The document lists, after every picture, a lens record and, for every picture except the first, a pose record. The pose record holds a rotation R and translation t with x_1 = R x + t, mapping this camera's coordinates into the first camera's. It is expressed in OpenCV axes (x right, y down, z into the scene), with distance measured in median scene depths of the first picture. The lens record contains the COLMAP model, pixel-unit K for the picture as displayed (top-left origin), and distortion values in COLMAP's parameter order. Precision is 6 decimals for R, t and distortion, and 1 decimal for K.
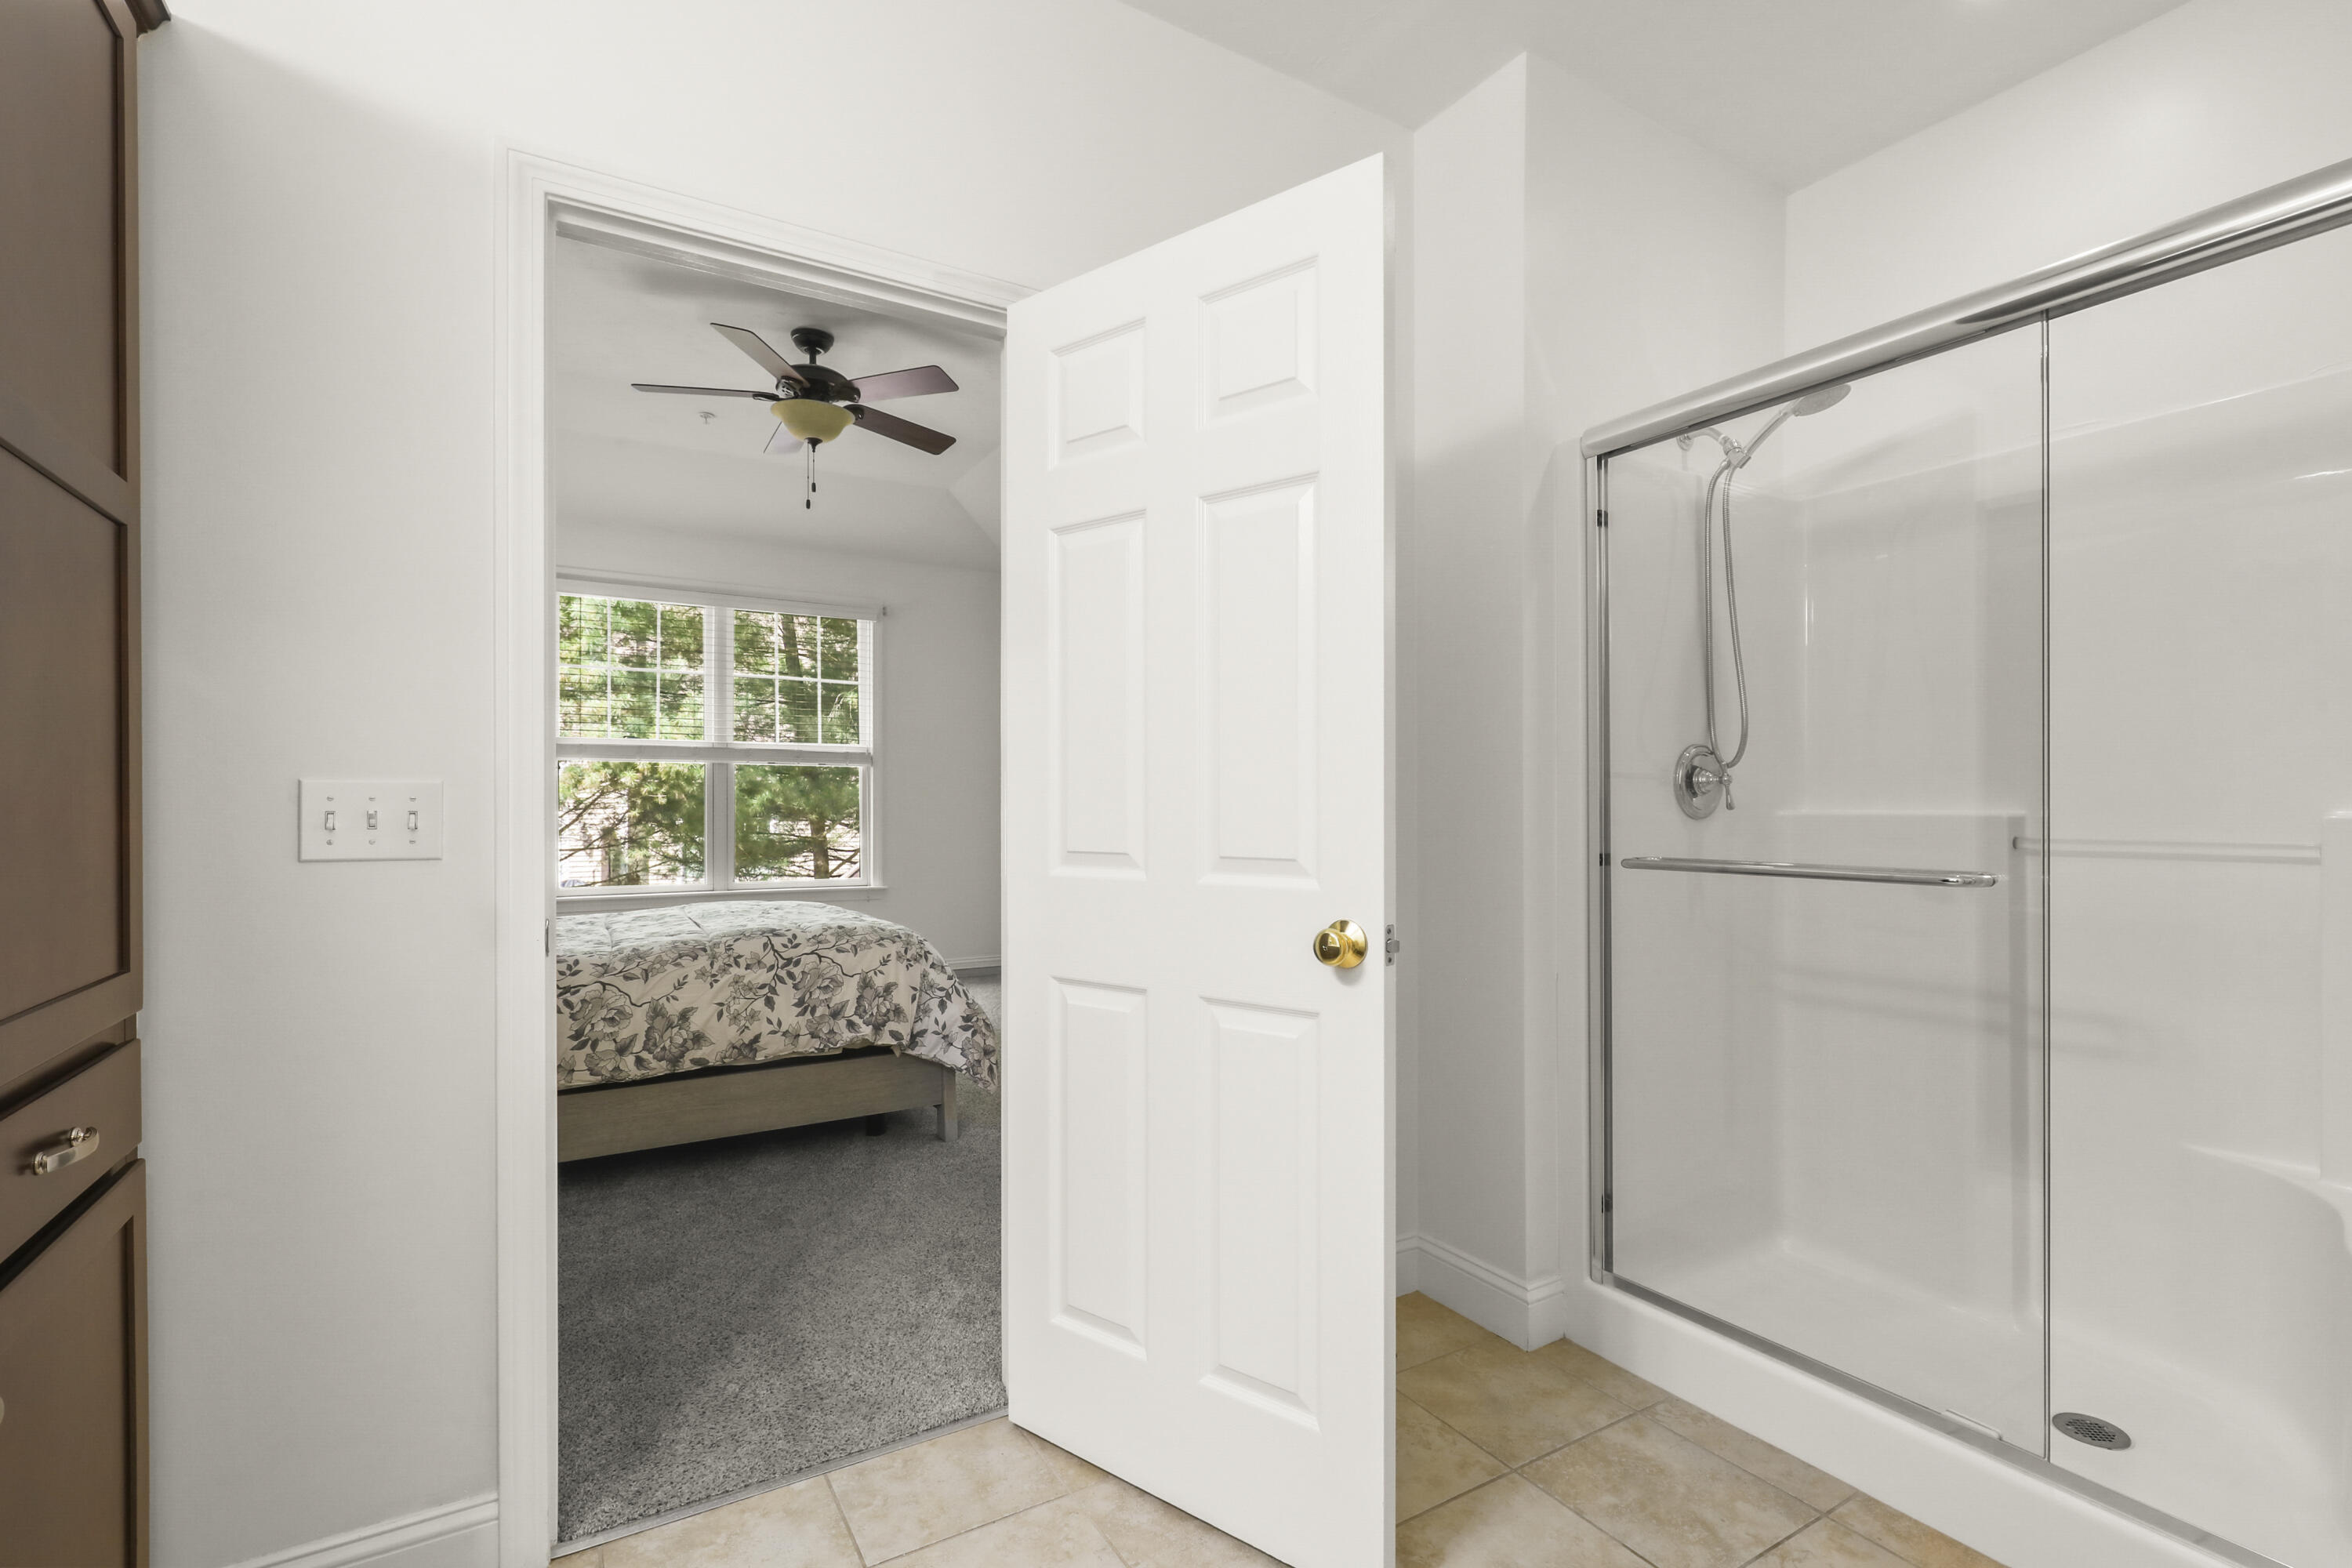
lens RADIAL K [[1067.1, 0, 1185.0], [0, 1067.1, 807.7], [0, 0, 1]] dist [-0.000148, -0.000234]
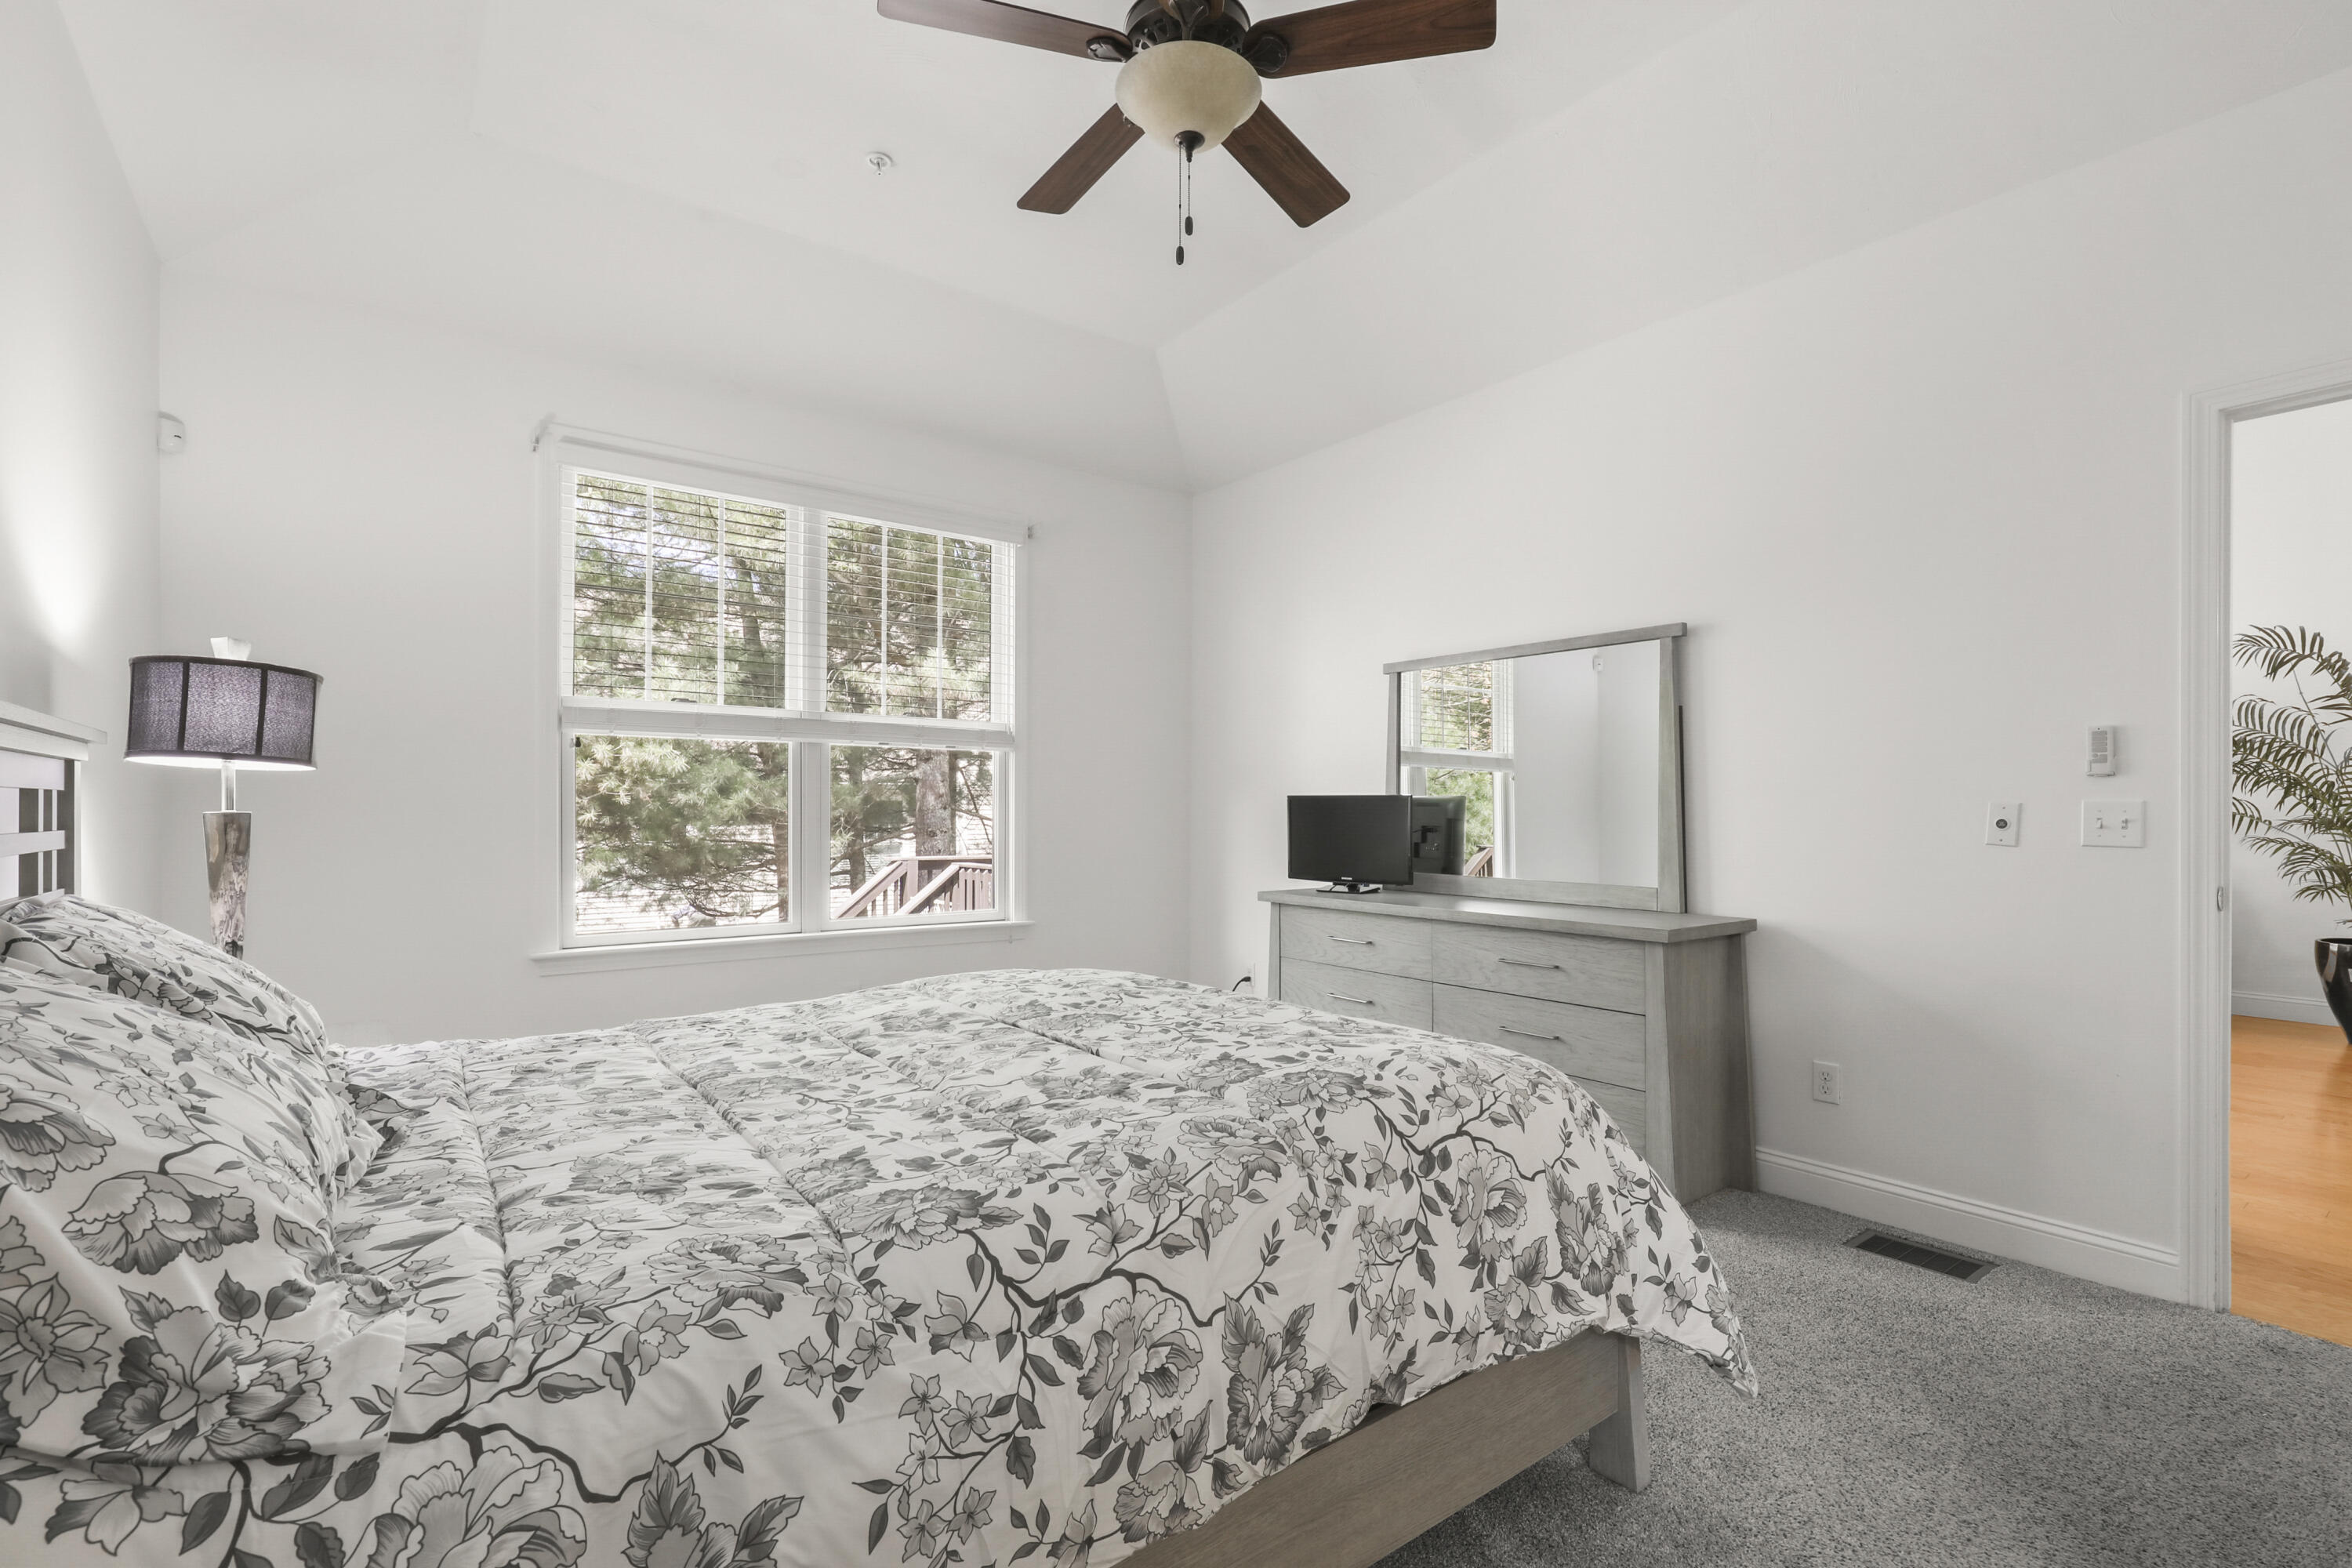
lens RADIAL K [[1076.5, 0, 1186.4], [0, 1076.5, 815.4], [0, 0, 1]] dist [0.000023, 0.000129]
pose [[0.994664, 0.002316, 0.103143, -0.510558], [-0.002737, 0.999988, 0.003942, 0.001424], [-0.103133, -0.004203, 0.994659, 0.562978]]
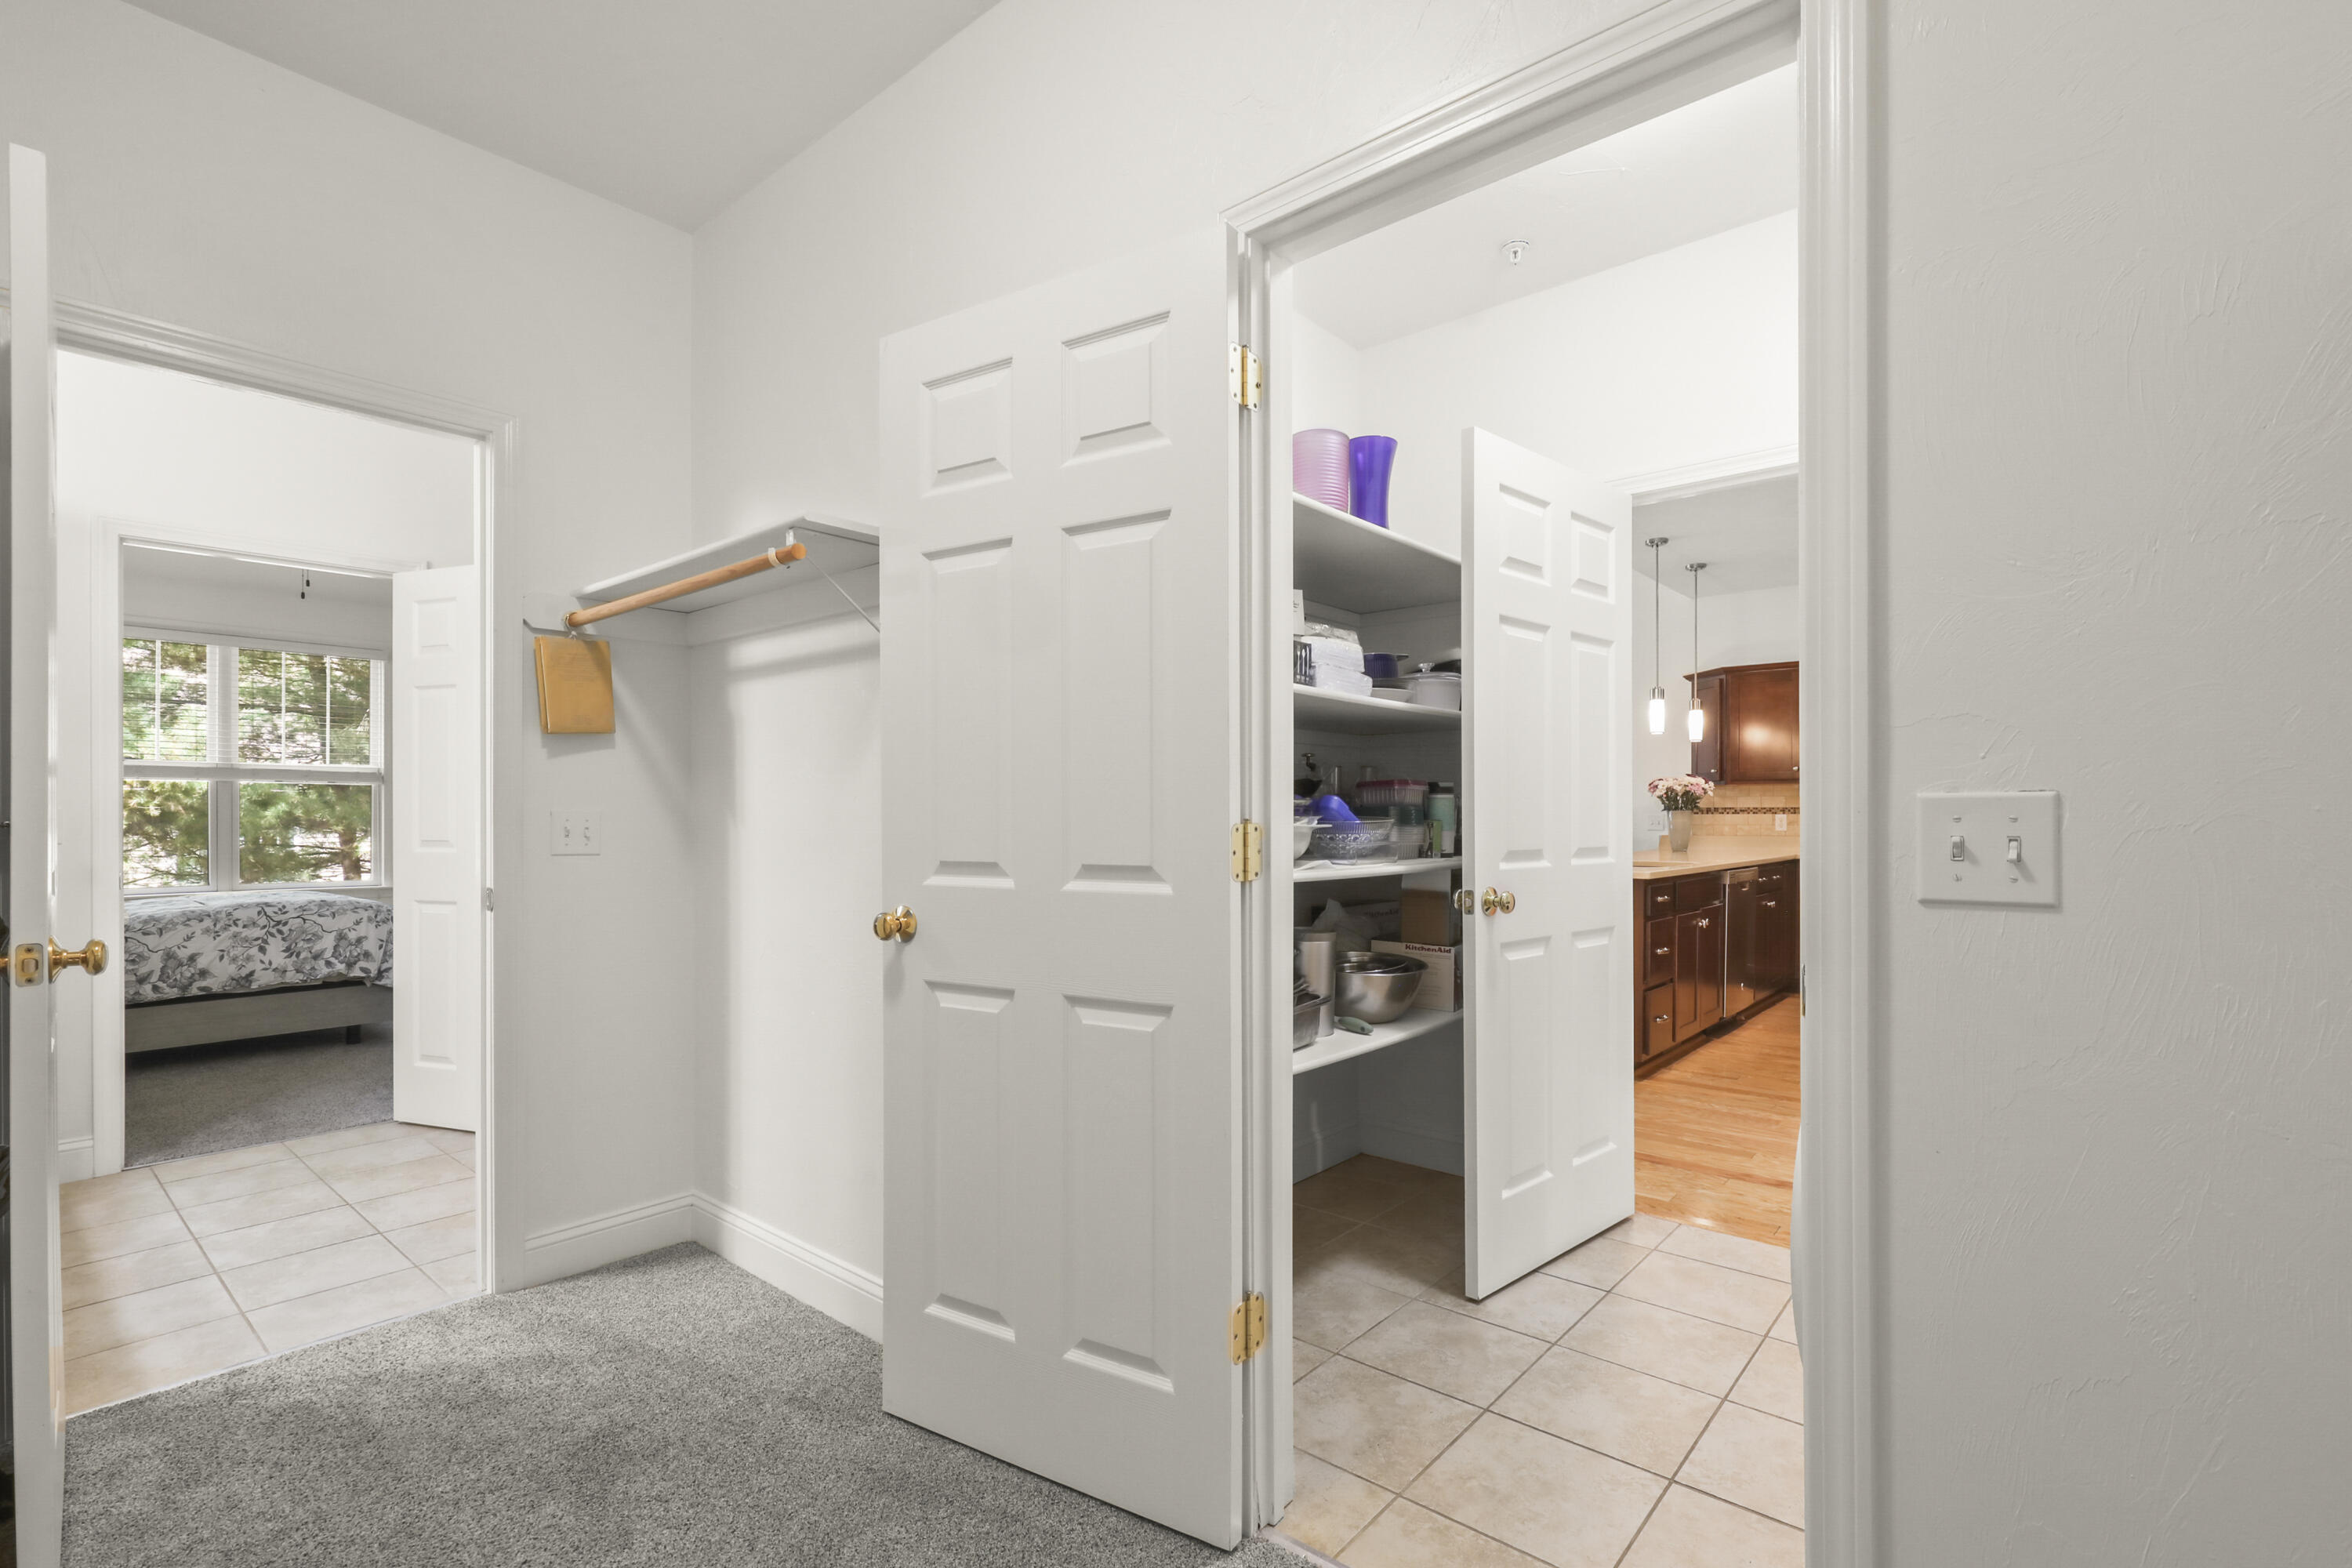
lens RADIAL K [[1076.5, 0, 1186.4], [0, 1076.5, 815.4], [0, 0, 1]] dist [0.000023, 0.000129]
pose [[0.950512, -0.000373, 0.310688, 0.362159], [0.001211, 0.999996, -0.002503, -0.000620], [-0.310686, 0.002756, 0.950509, -0.813114]]
